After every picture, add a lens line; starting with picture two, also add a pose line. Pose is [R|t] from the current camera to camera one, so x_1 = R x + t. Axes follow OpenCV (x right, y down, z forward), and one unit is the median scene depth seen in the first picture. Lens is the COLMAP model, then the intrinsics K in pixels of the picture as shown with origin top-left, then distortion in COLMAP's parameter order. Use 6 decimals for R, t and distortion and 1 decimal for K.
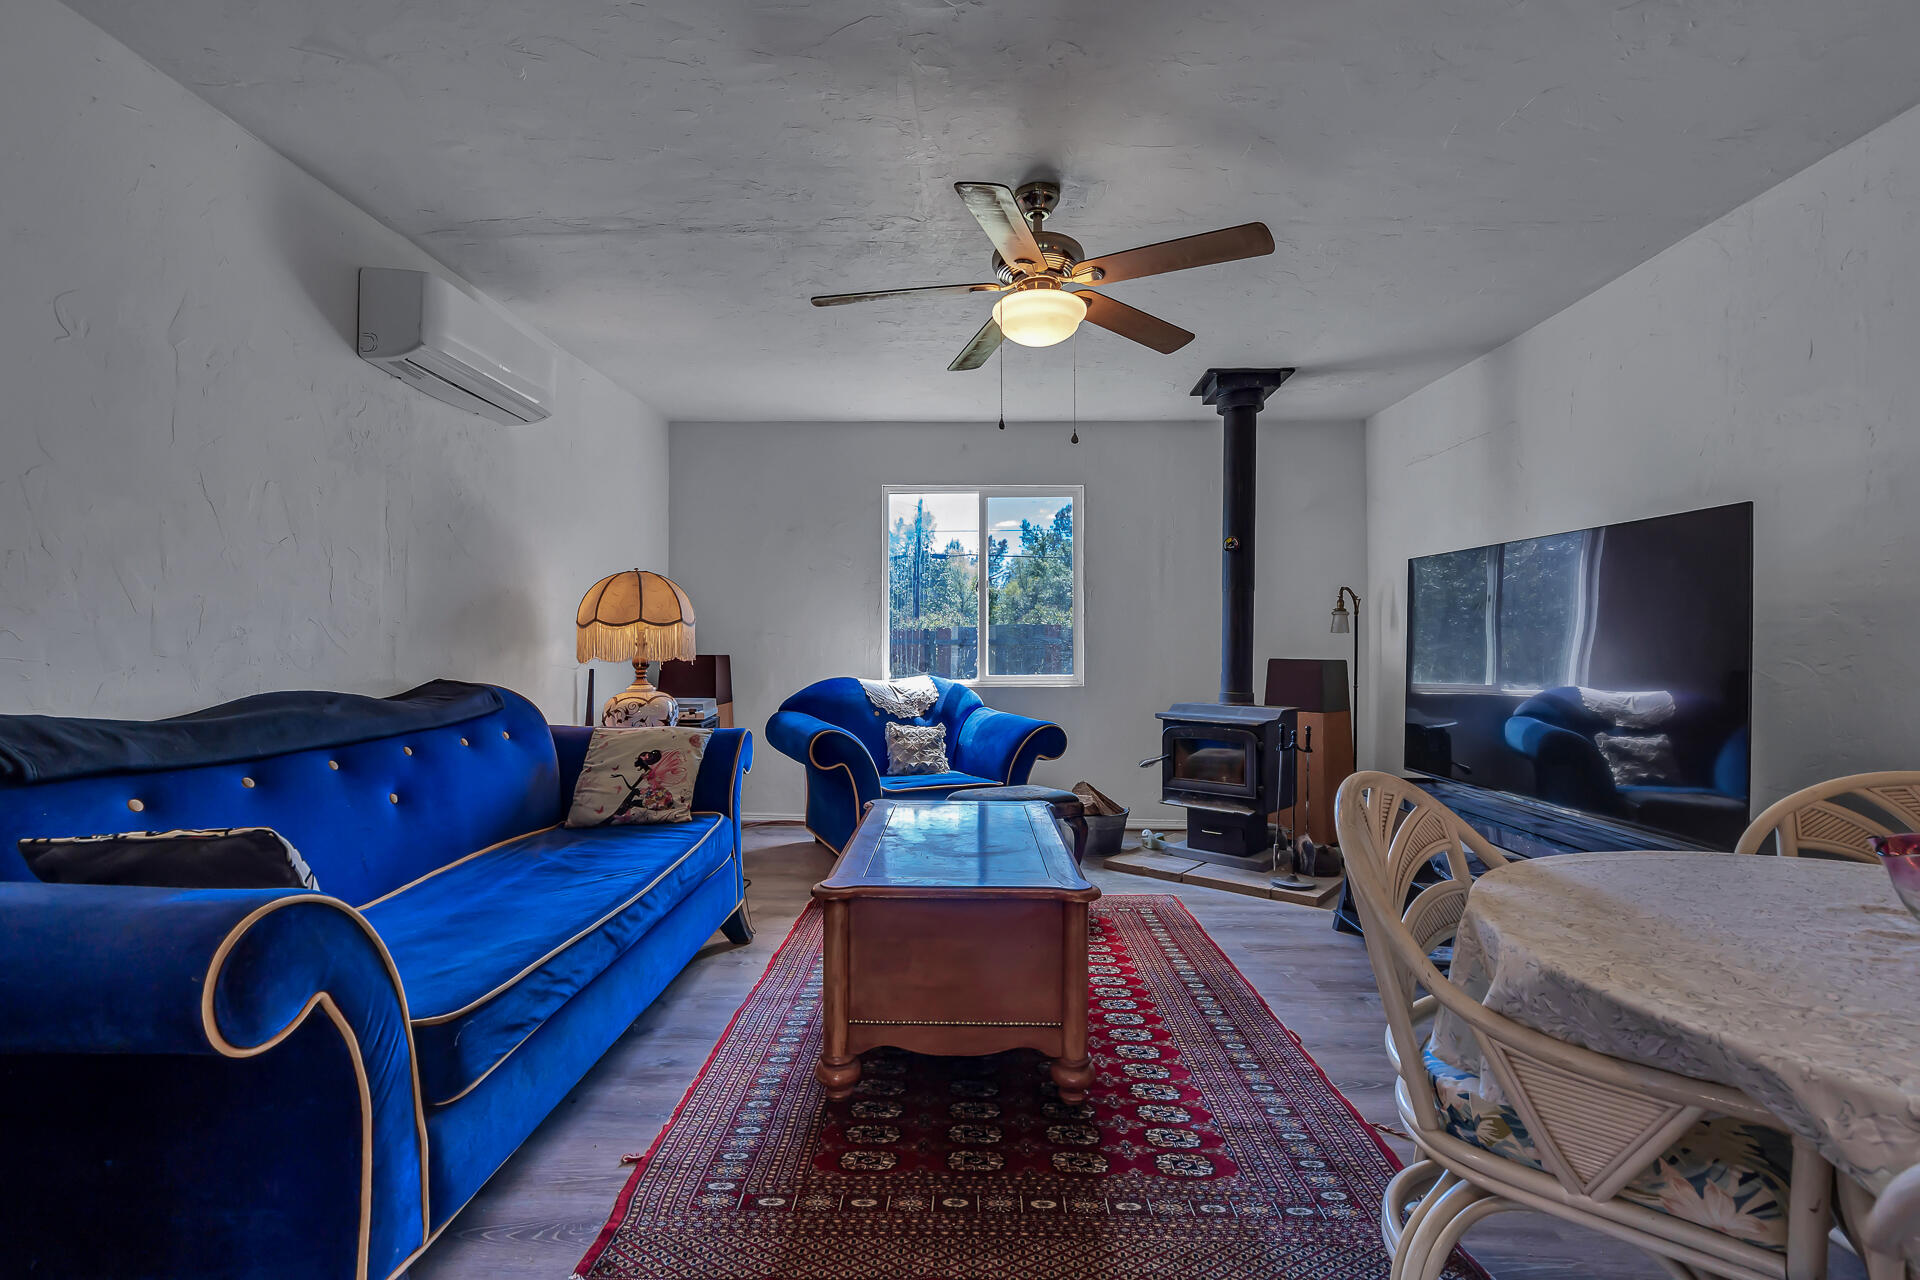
lens RADIAL K [[861.1, 0, 964.3], [0, 861.1, 642.2], [0, 0, 1]] dist [-0.009474, 0.000004]
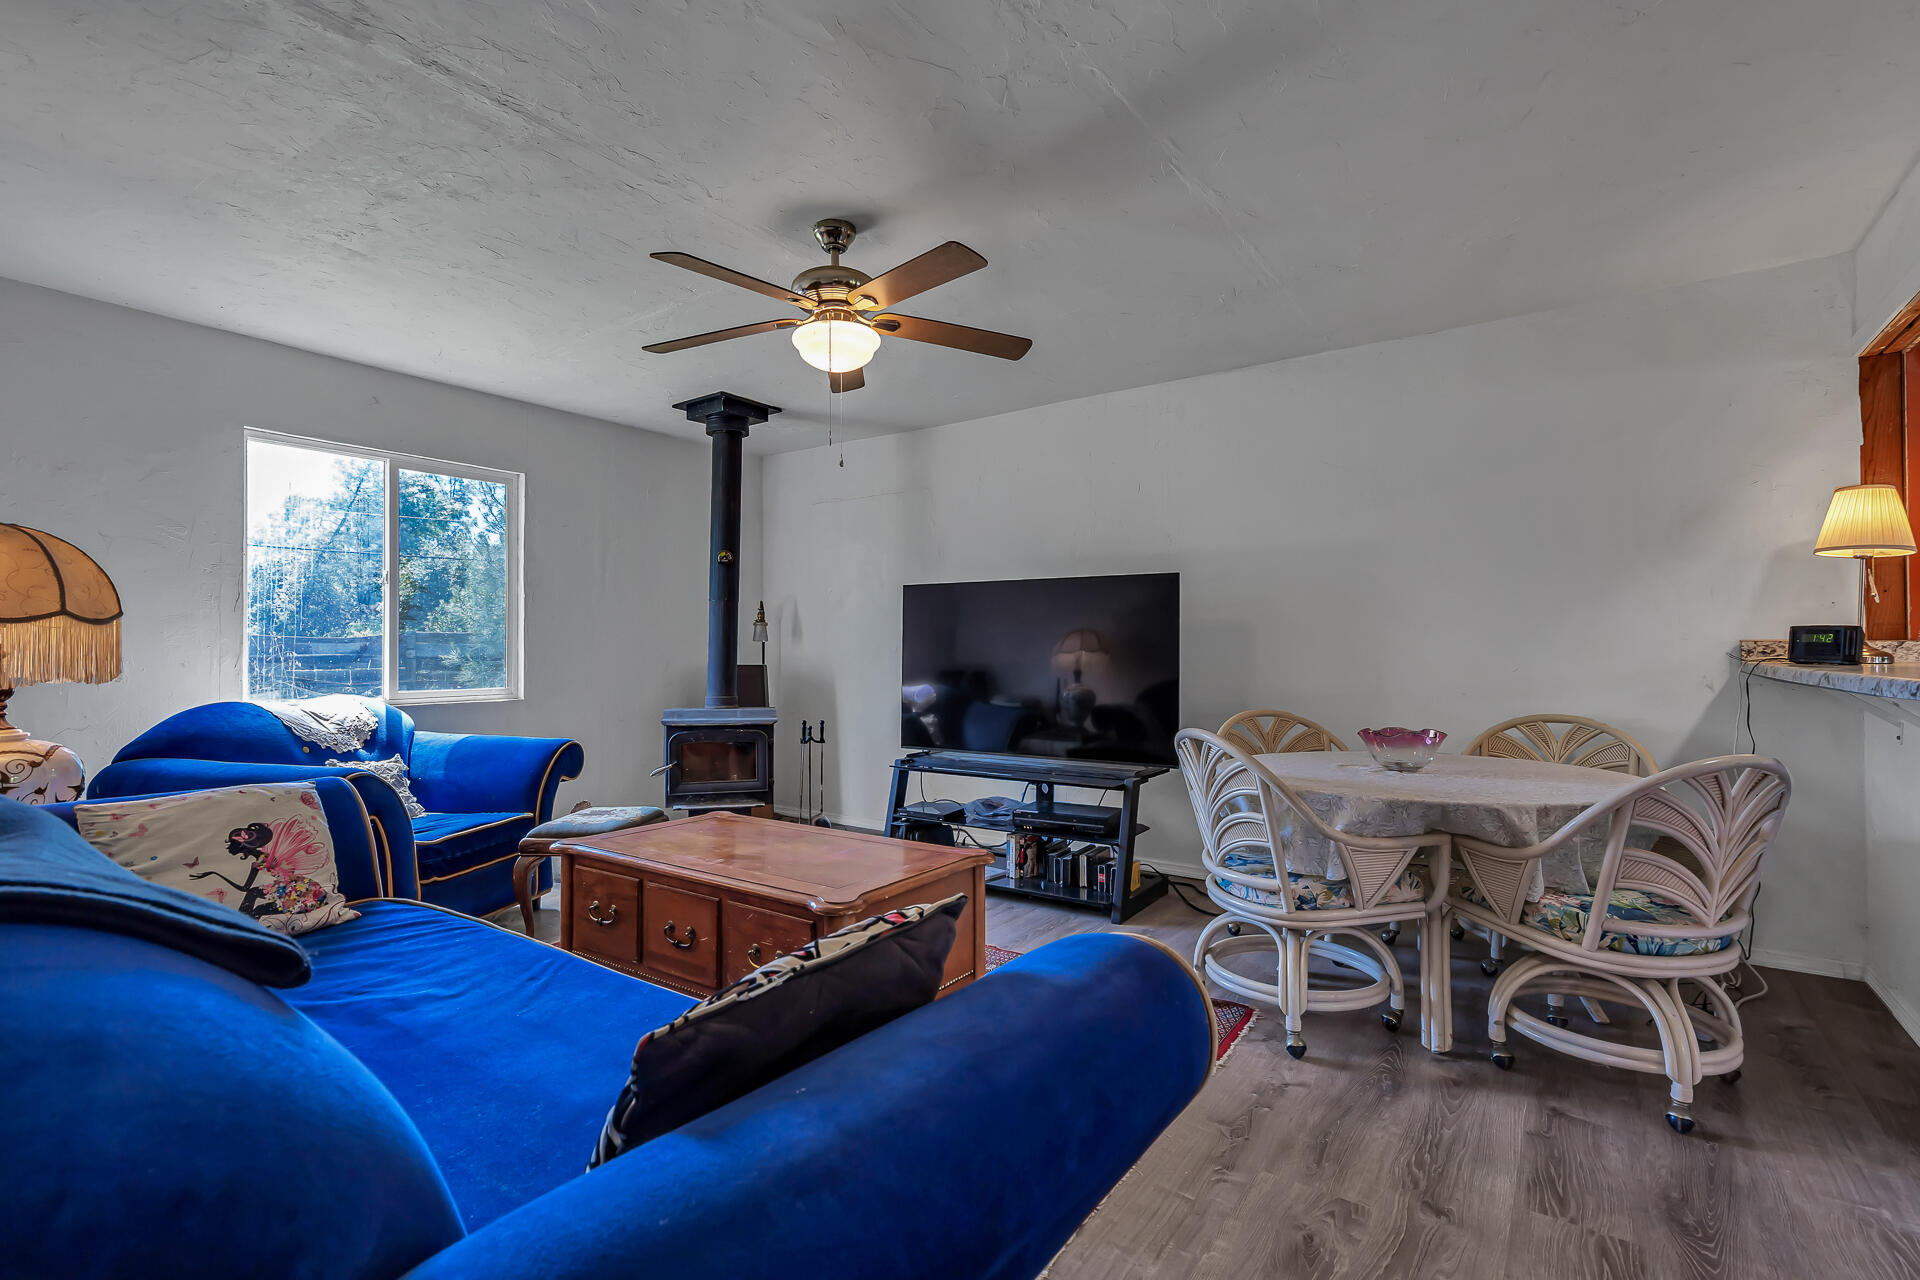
lens RADIAL K [[861.1, 0, 964.3], [0, 861.1, 642.2], [0, 0, 1]] dist [-0.009474, 0.000004]
pose [[0.565003, 0.005081, 0.825073, -0.460875], [0.000790, 0.999977, -0.006699, -0.001709], [-0.825088, 0.004437, 0.564986, 0.174446]]
